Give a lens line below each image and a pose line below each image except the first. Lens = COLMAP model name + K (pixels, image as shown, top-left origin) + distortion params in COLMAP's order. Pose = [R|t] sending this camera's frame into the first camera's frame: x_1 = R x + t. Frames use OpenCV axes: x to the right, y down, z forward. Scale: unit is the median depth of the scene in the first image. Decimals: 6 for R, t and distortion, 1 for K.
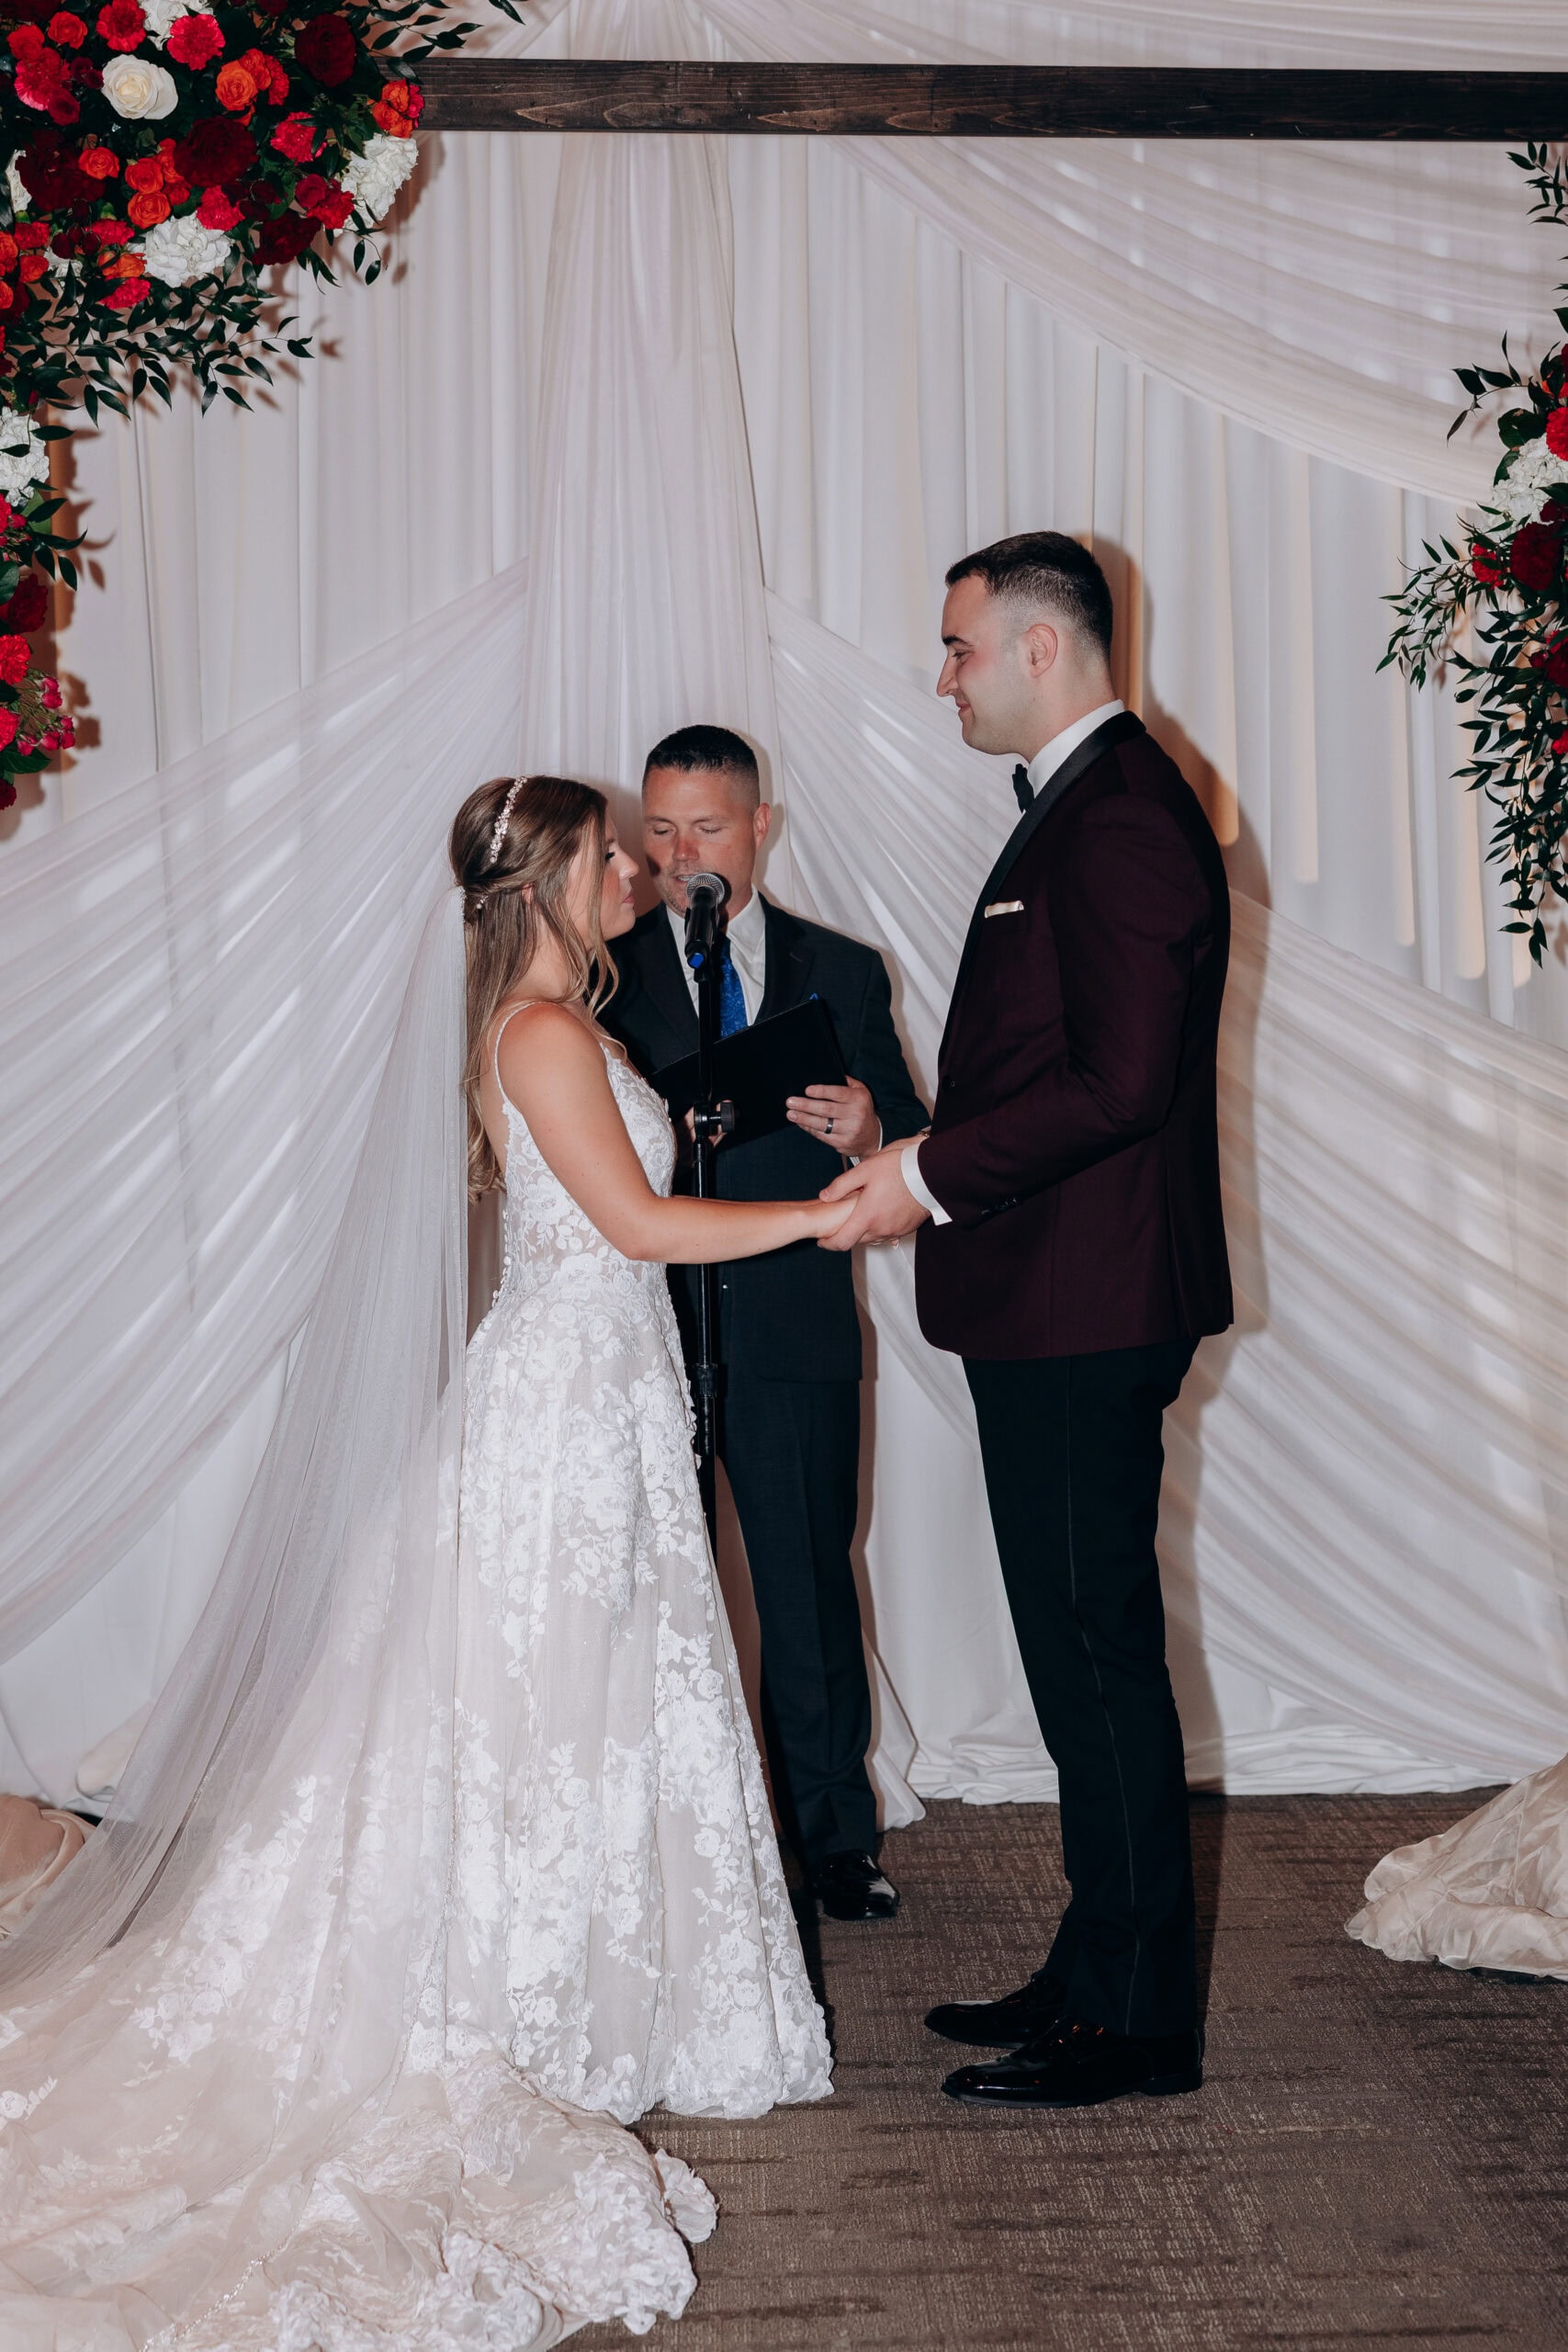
lens RADIAL K [[4443.8, 0, 861.3], [0, 4443.8, 1167.4], [0, 0, 1]] dist [-0.018806, -0.006234]
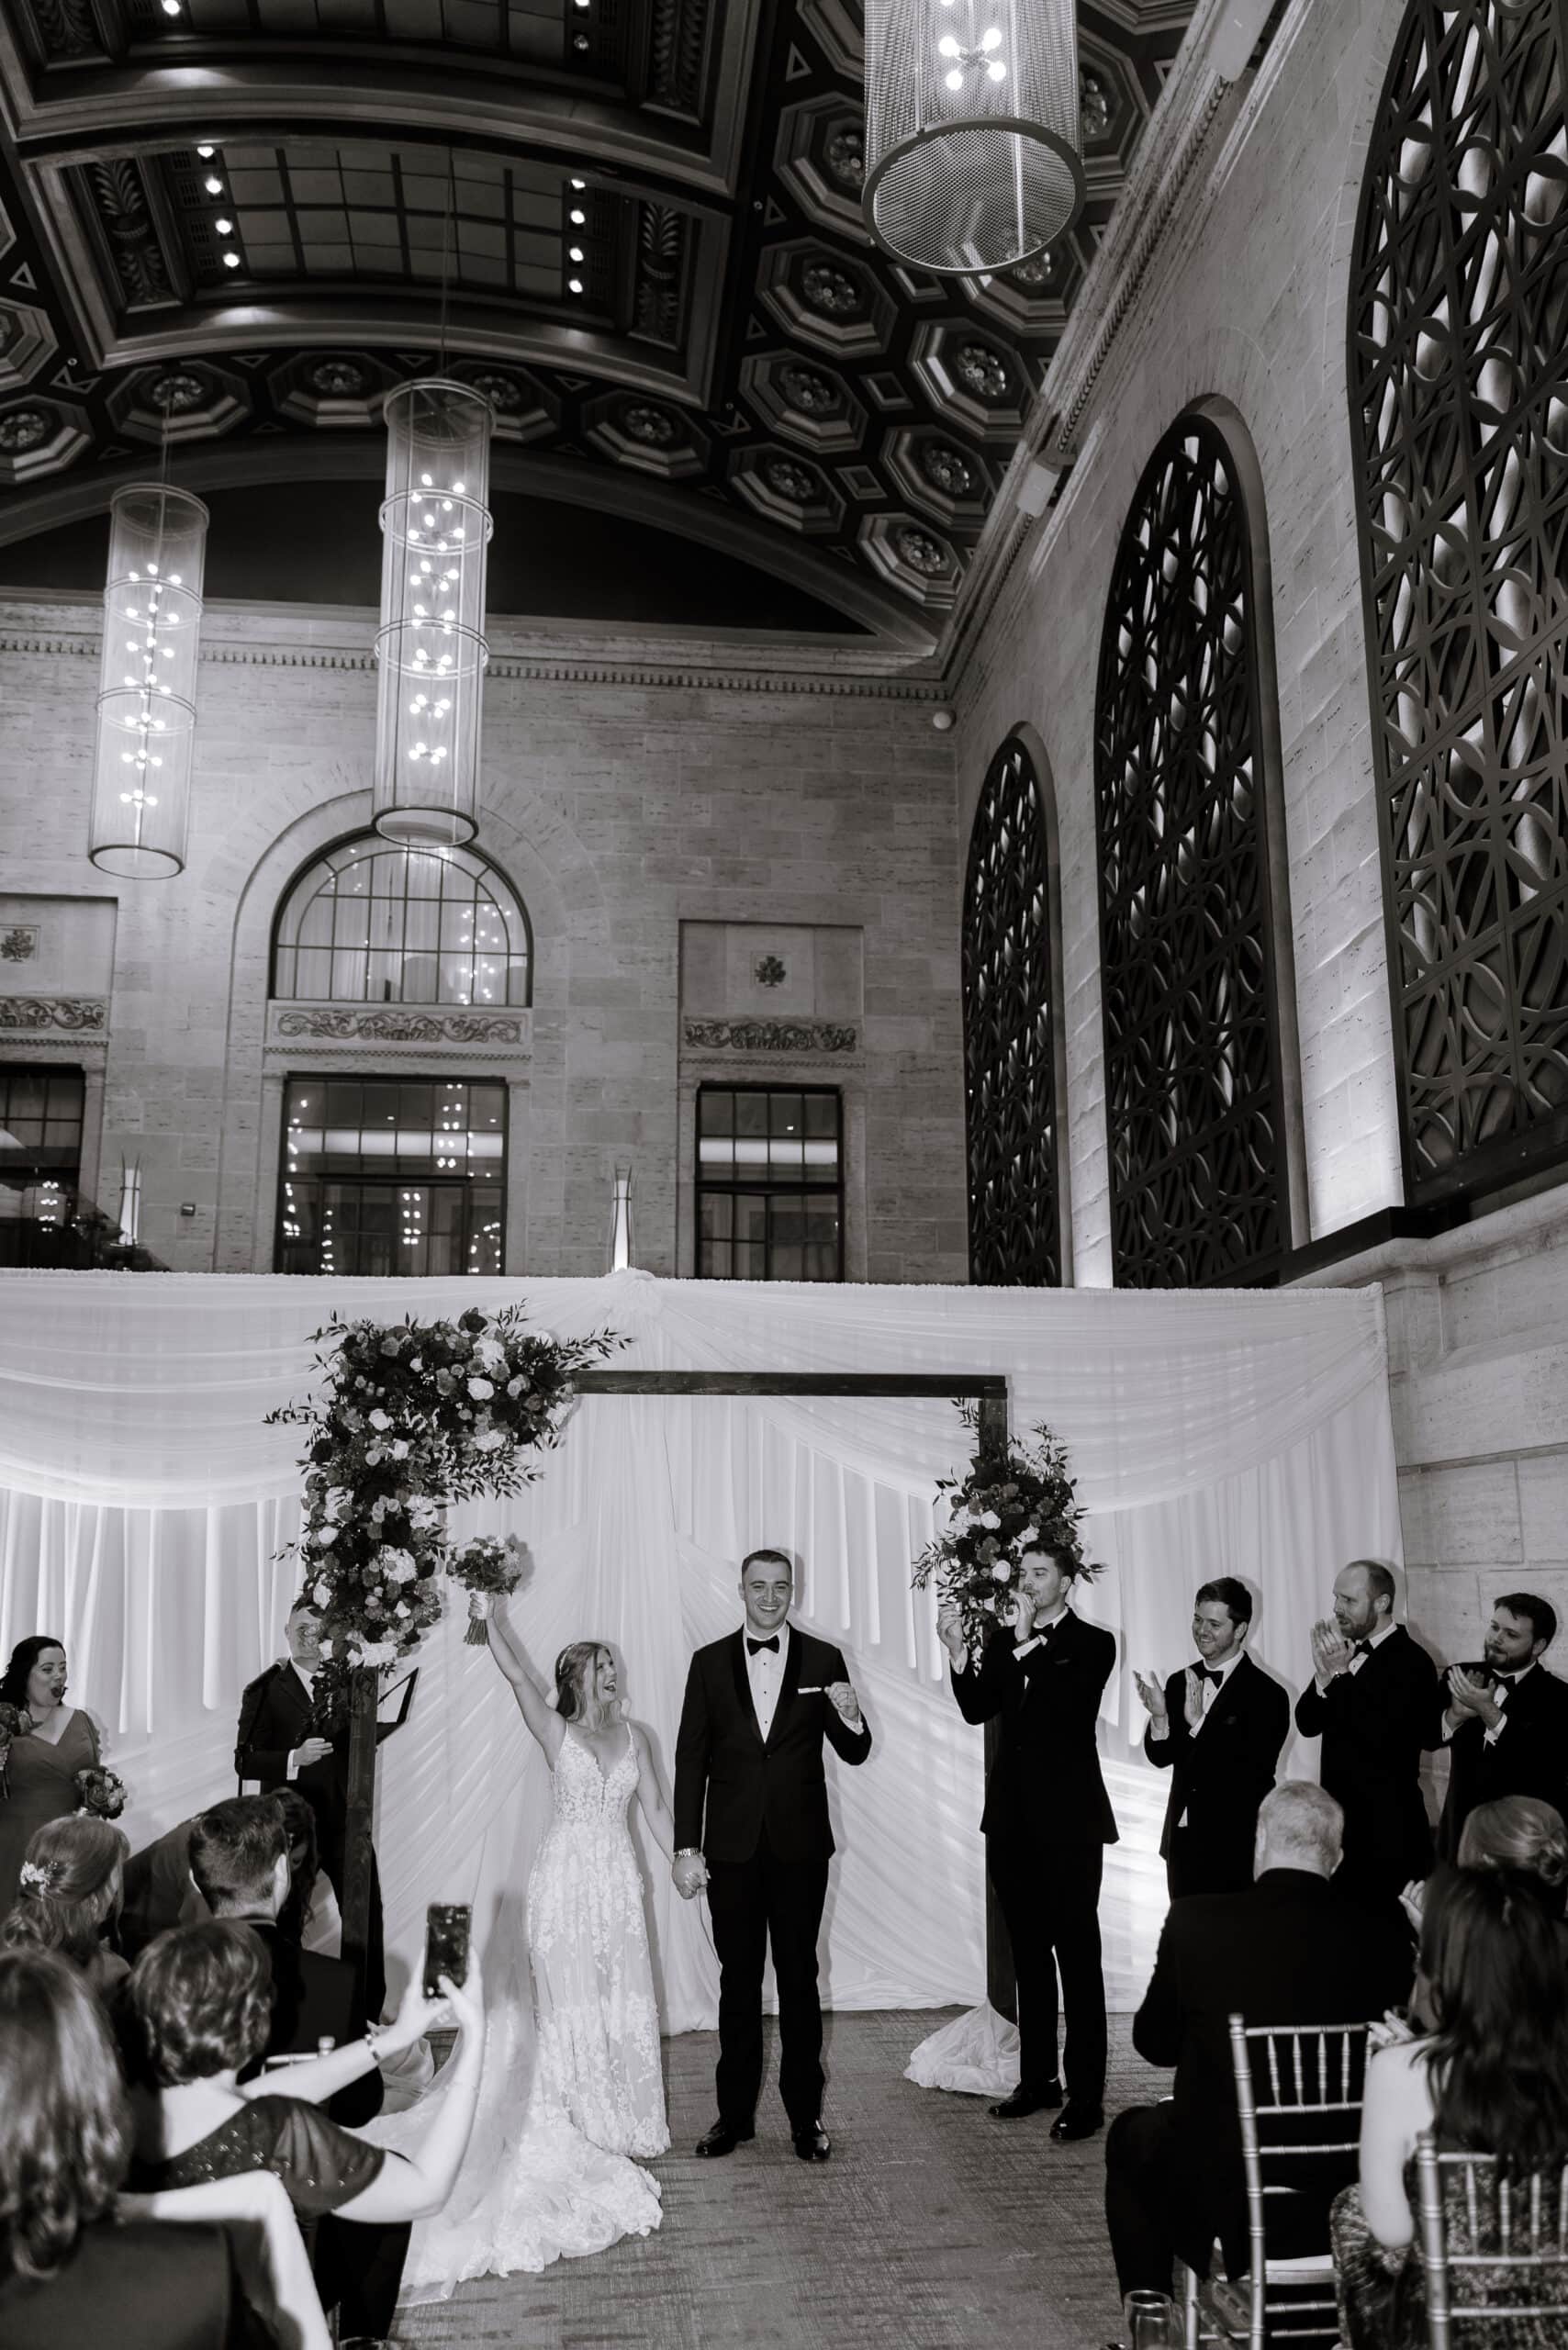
lens RADIAL K [[1944.2, 0, 776.8], [0, 1944.2, 1170.1], [0, 0, 1]] dist [0.008701, -0.016305]
pose [[0.997172, 0.018133, 0.072935, -0.063983], [0.000005, 0.970441, -0.241338, -0.074651], [-0.075156, 0.240656, 0.967696, -0.254901]]
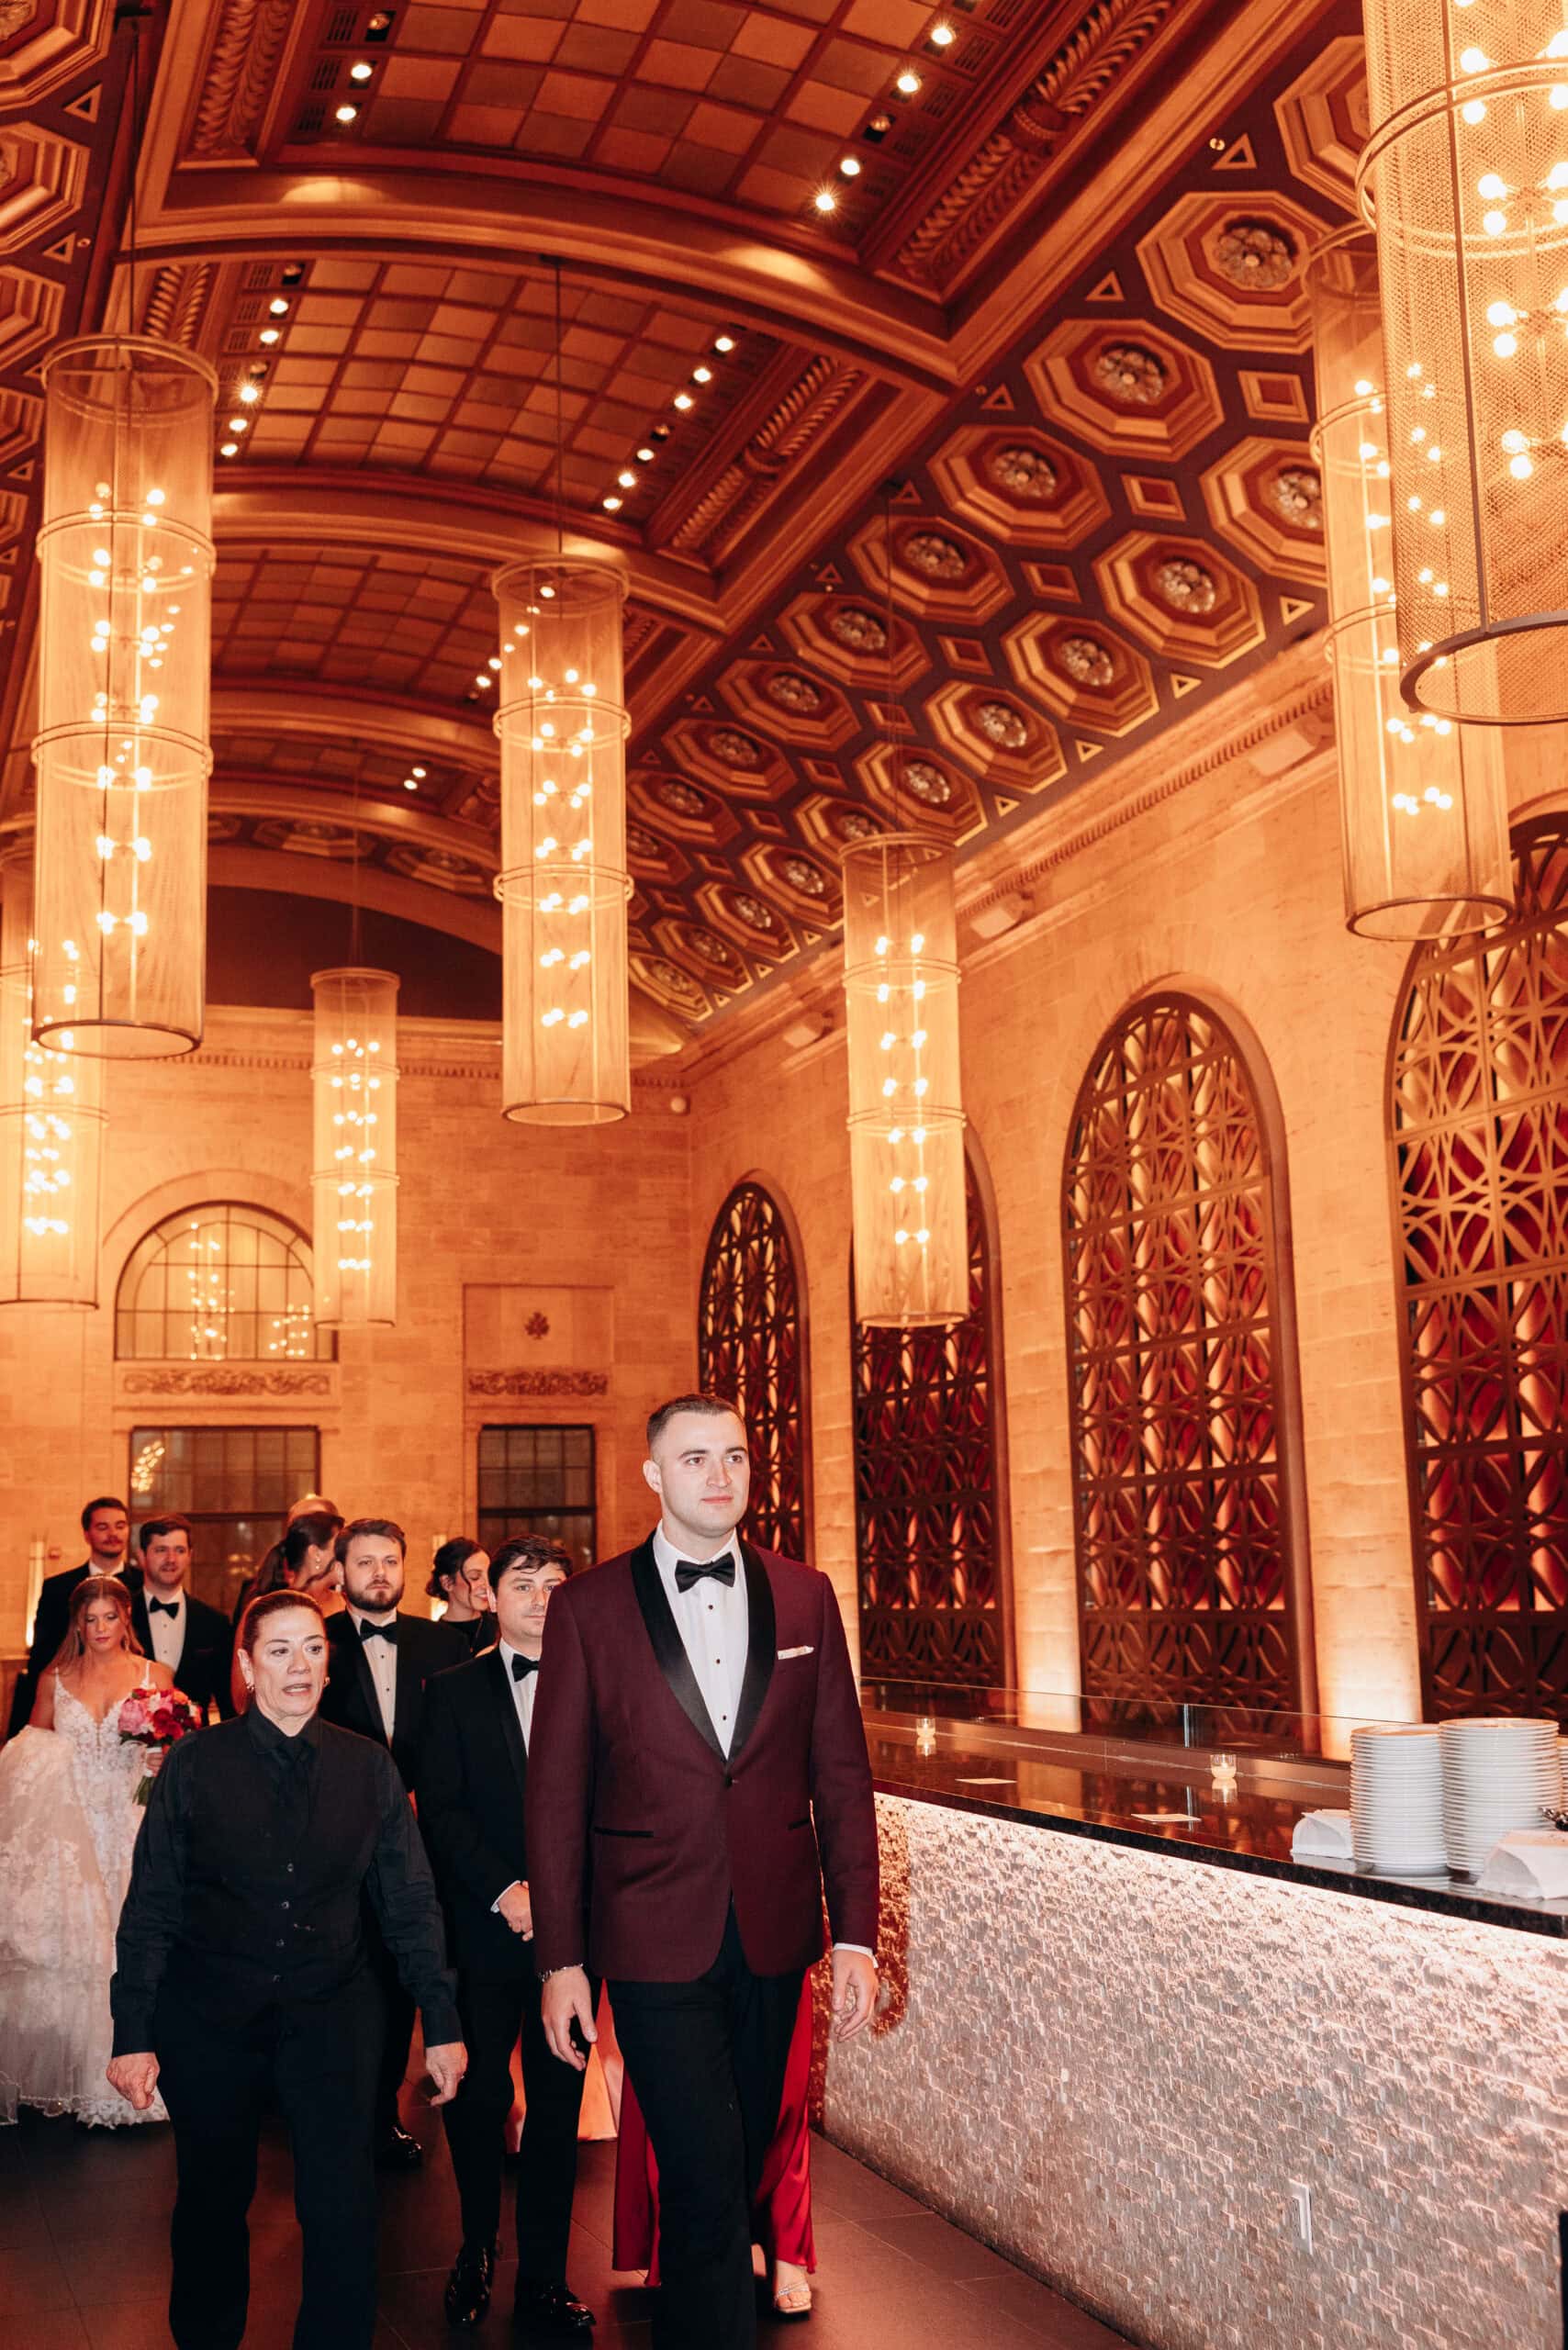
lens RADIAL K [[2512.3, 0, 770.4], [0, 2512.3, 1170.1], [0, 0, 1]] dist [0.003936, -0.013632]
pose [[0.949957, 0.032324, 0.310704, -1.060335], [0.028543, 0.981489, -0.189378, -0.576327], [-0.311074, 0.188769, 0.931450, -2.229598]]
